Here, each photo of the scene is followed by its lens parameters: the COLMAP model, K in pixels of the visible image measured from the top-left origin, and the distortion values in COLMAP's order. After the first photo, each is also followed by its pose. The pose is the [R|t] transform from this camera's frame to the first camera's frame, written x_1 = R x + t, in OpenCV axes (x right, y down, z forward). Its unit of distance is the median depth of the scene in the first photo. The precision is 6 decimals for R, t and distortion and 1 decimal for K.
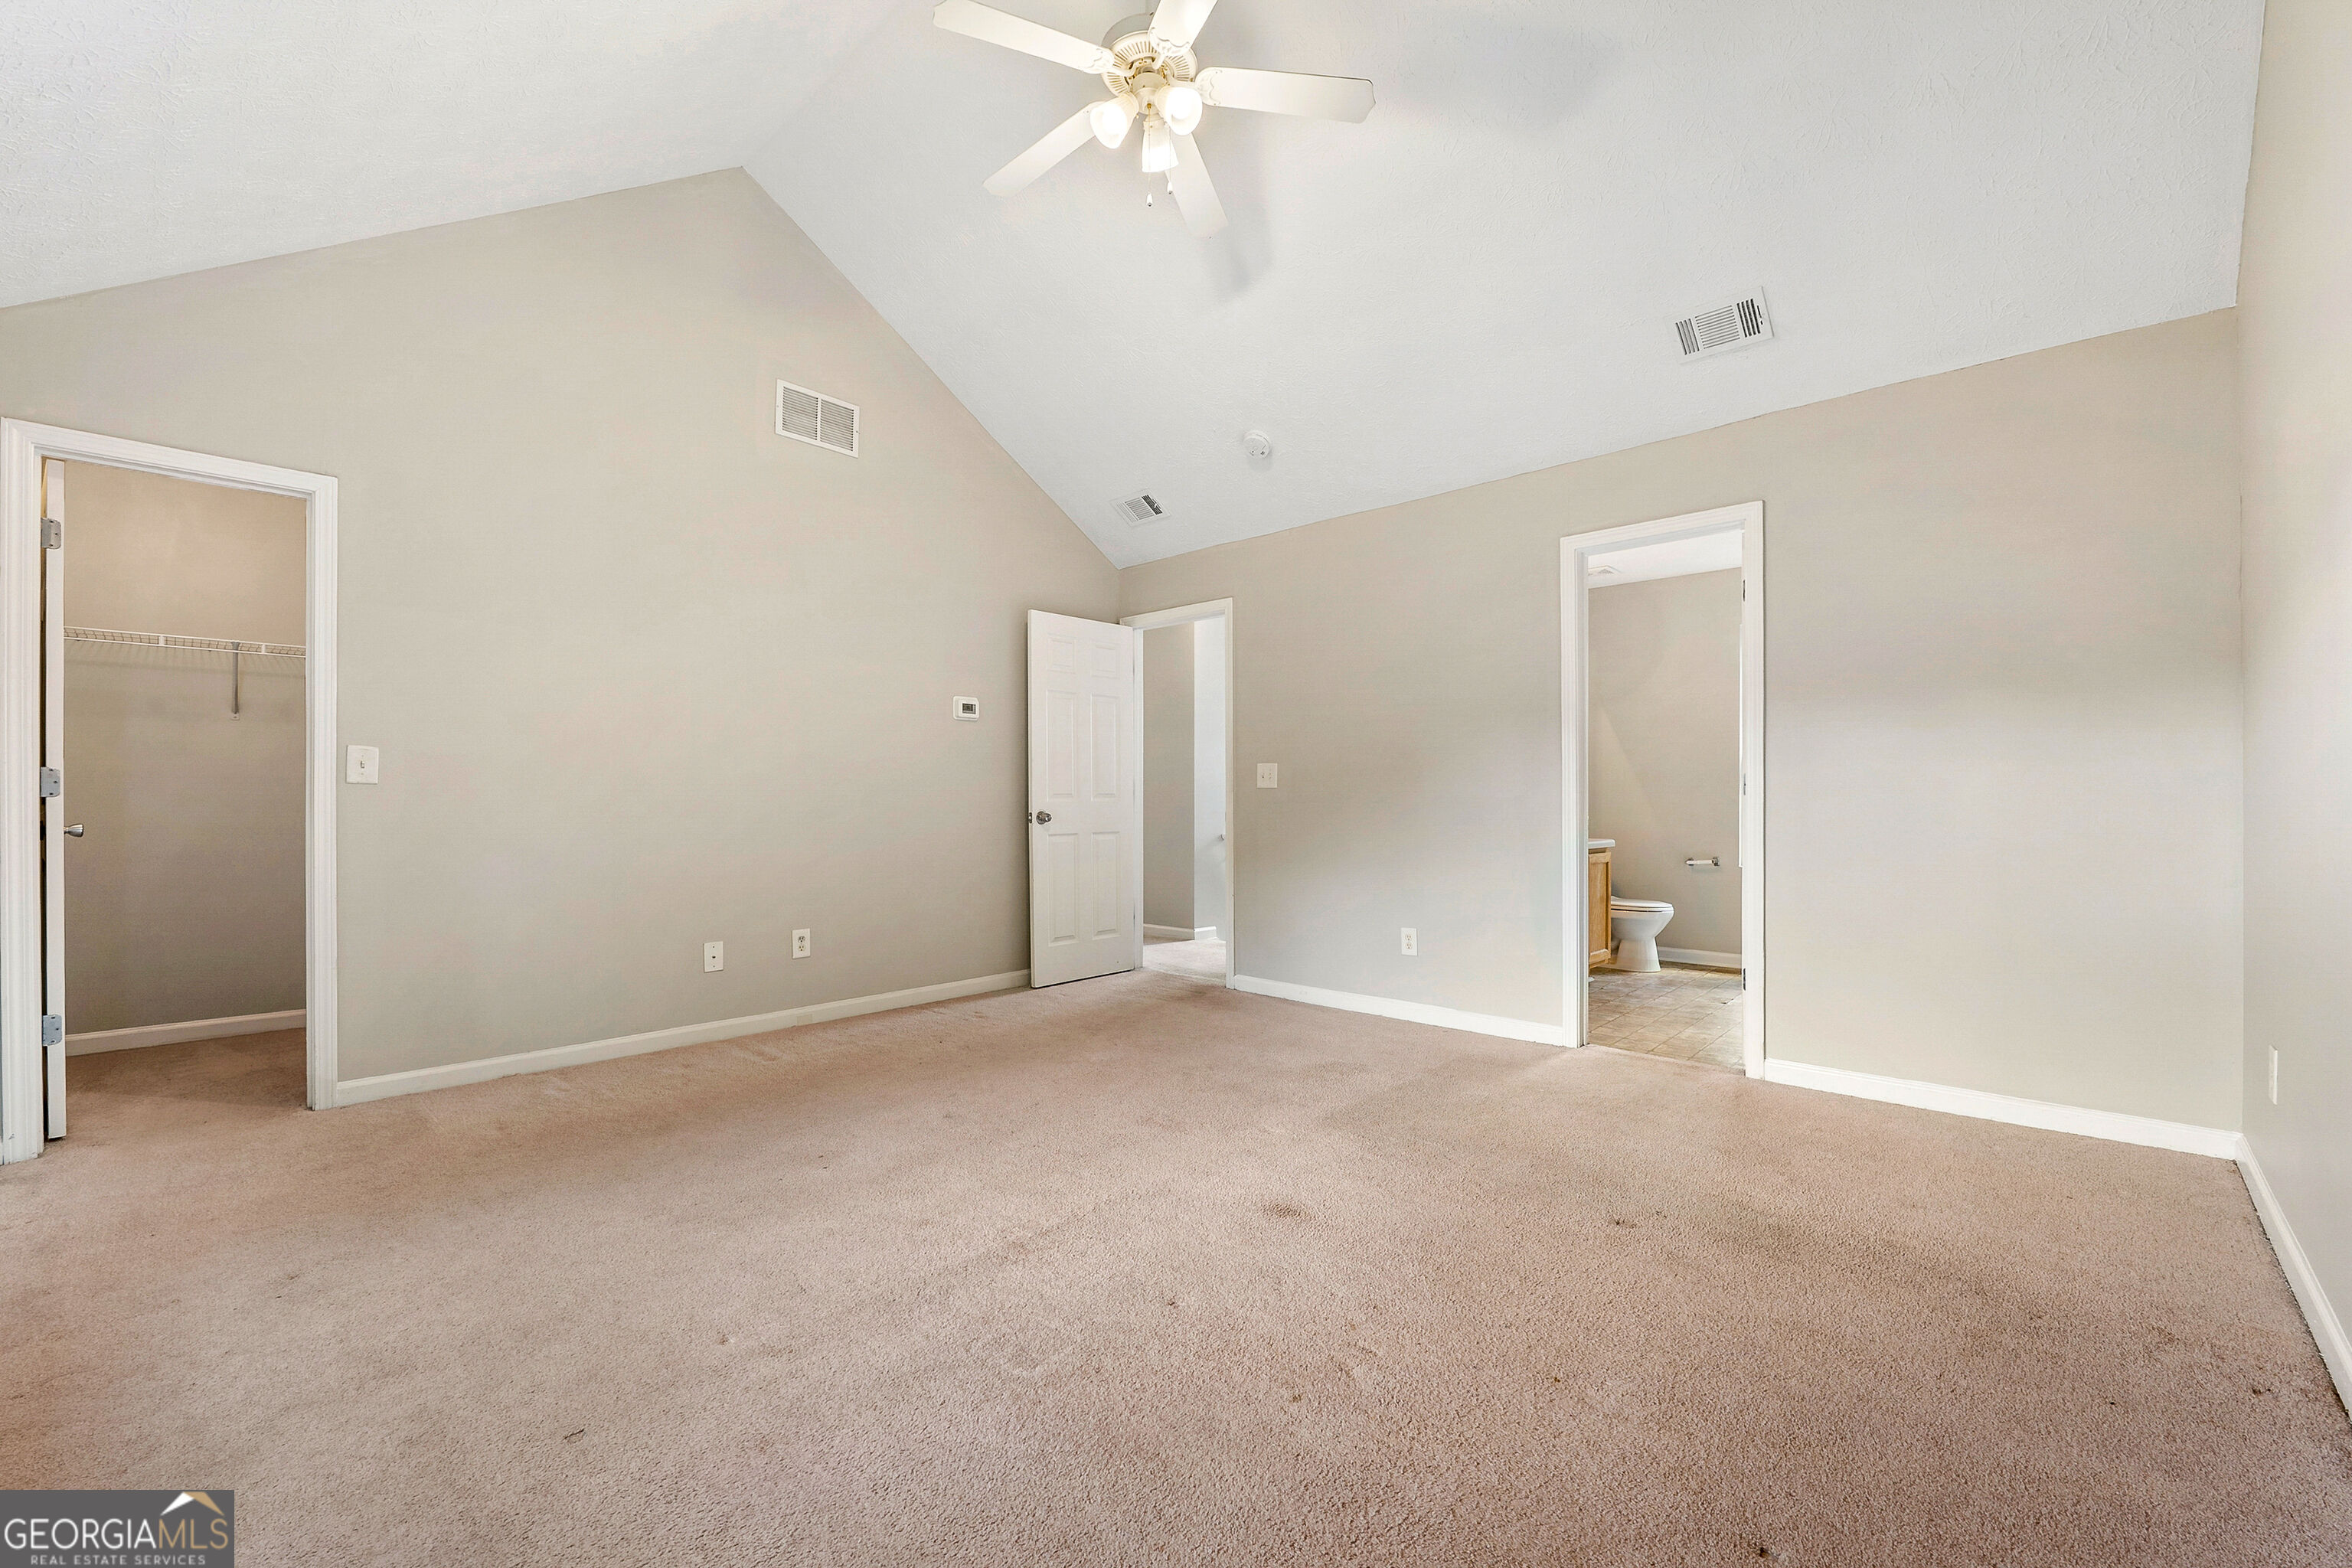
lens RADIAL K [[974.2, 0, 1165.4], [0, 974.2, 798.0], [0, 0, 1]] dist [-0.017564, 0.000924]
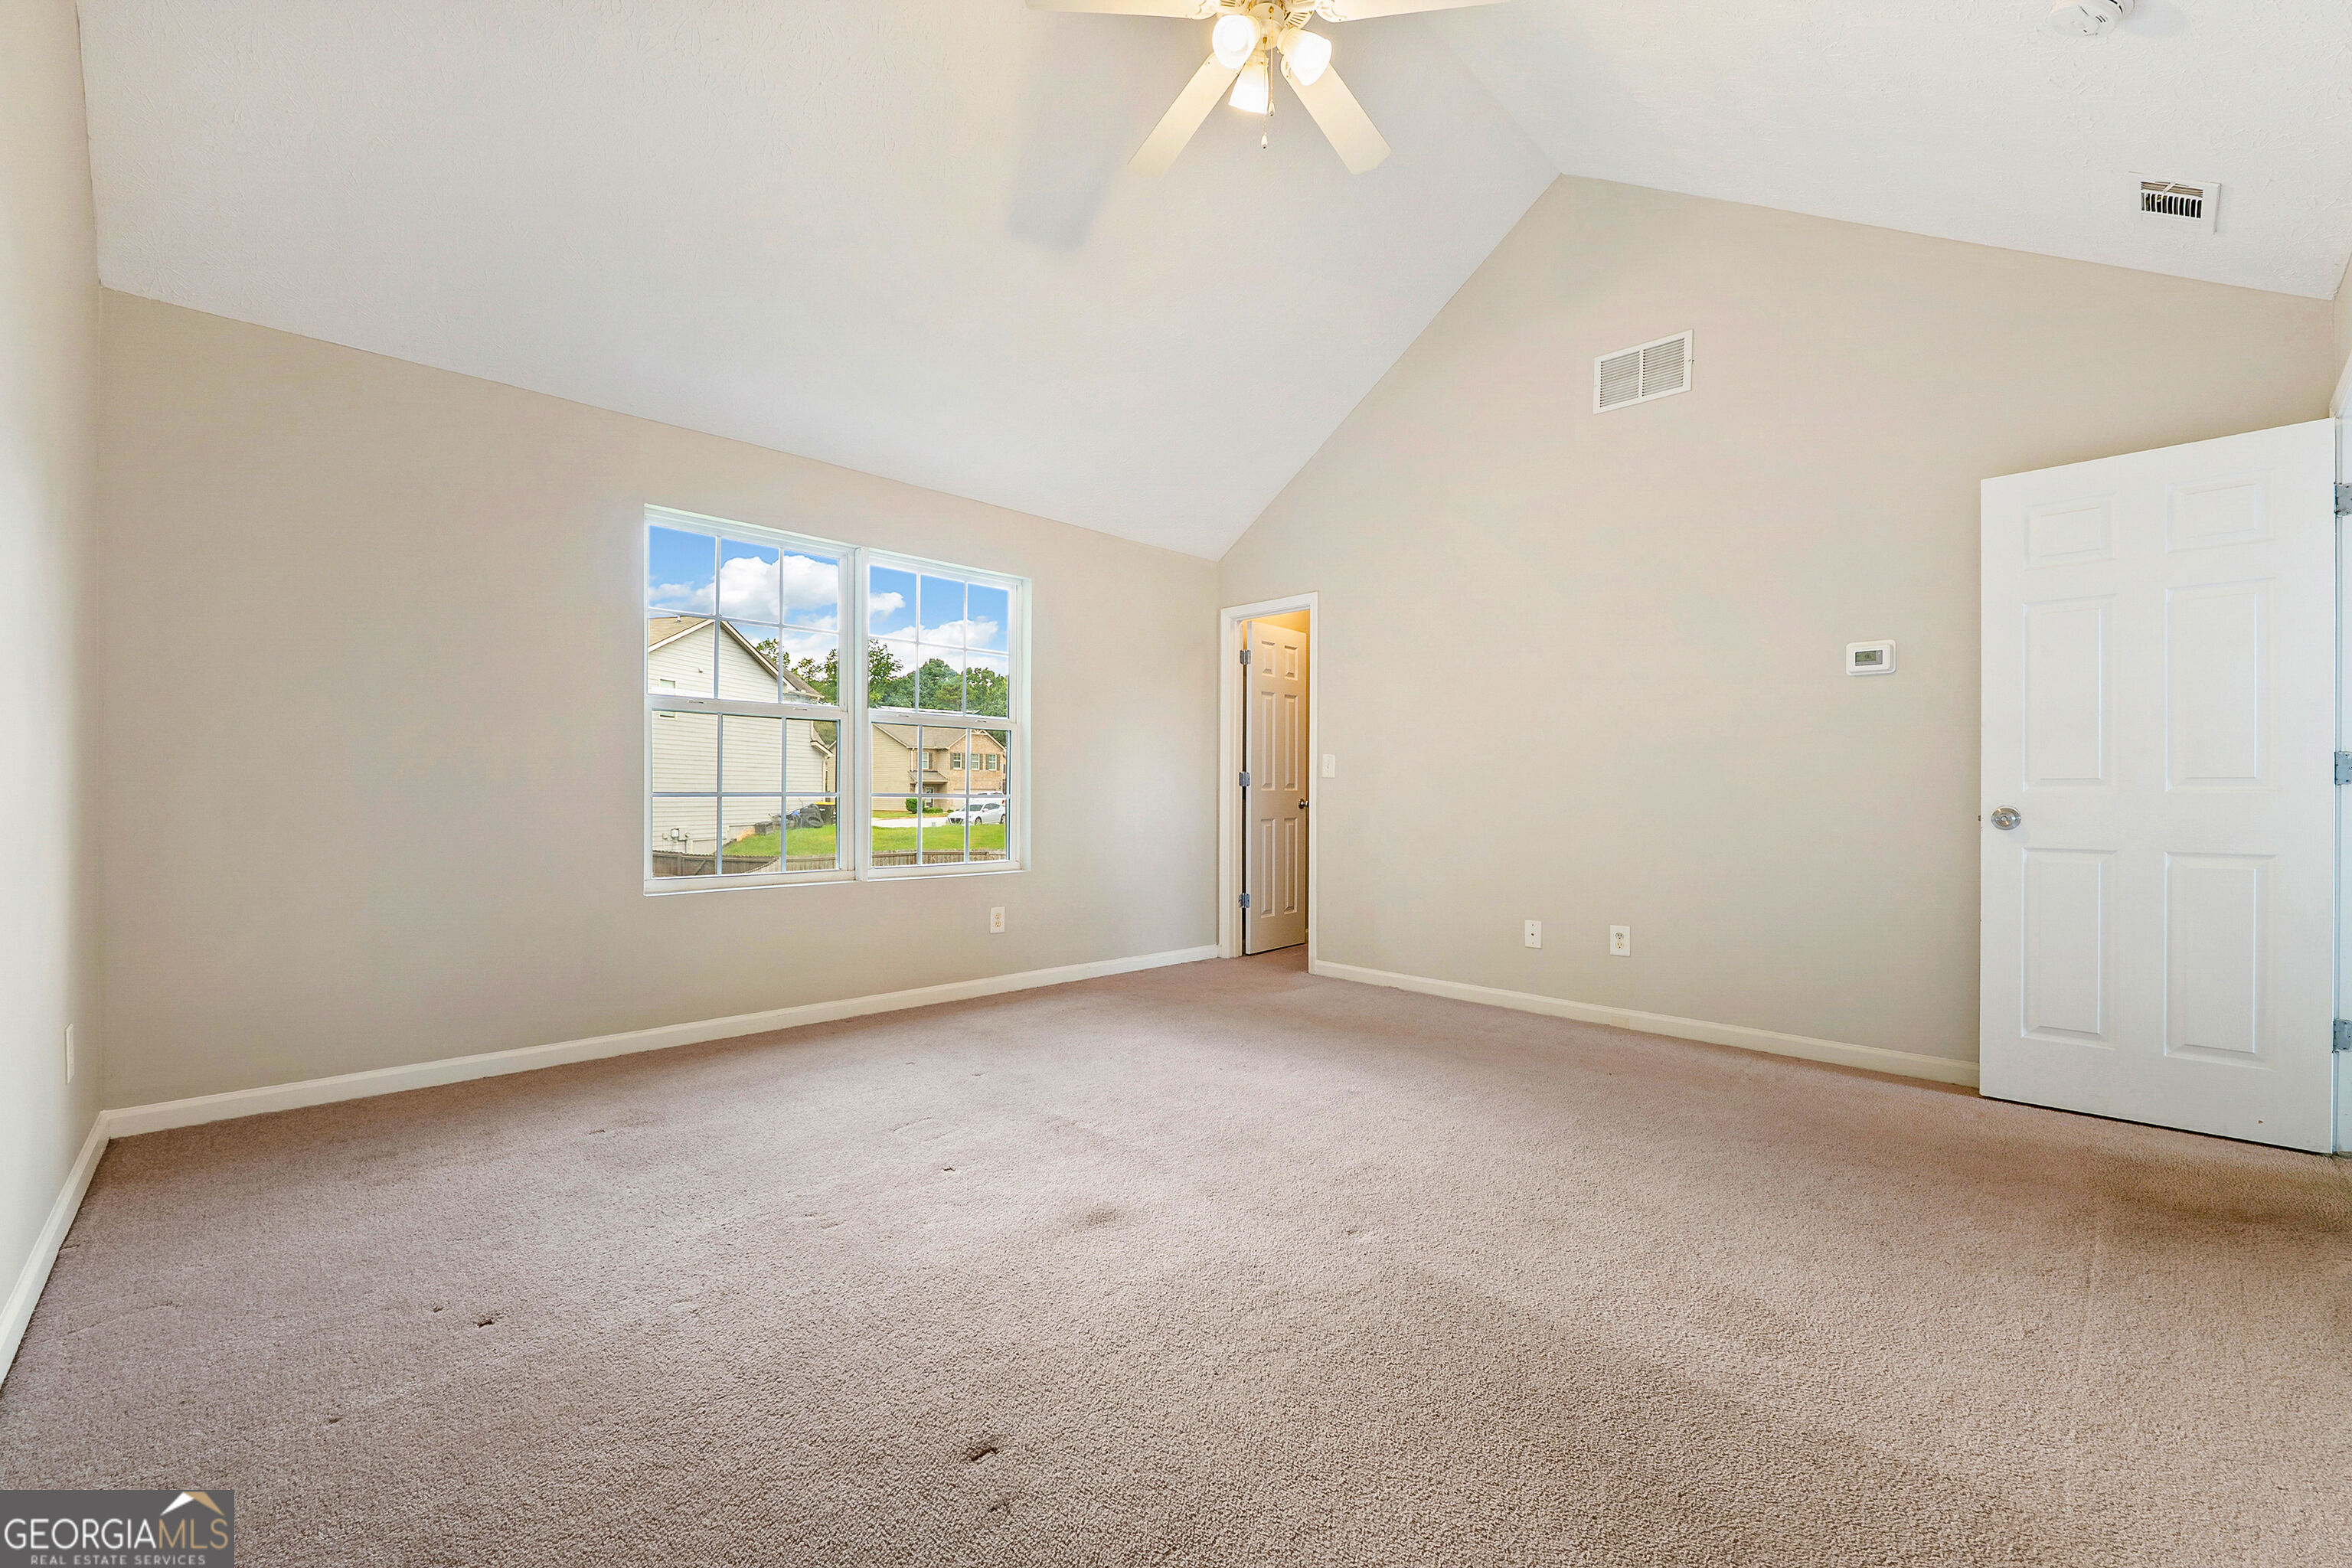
lens RADIAL K [[974.2, 0, 1165.4], [0, 974.2, 789.9], [0, 0, 1]] dist [-0.017564, 0.000924]
pose [[-0.061465, 0.005492, -0.998094, 0.593197], [0.003986, 0.999978, 0.005257, -0.003628], [0.998101, -0.003655, -0.061486, 0.616018]]
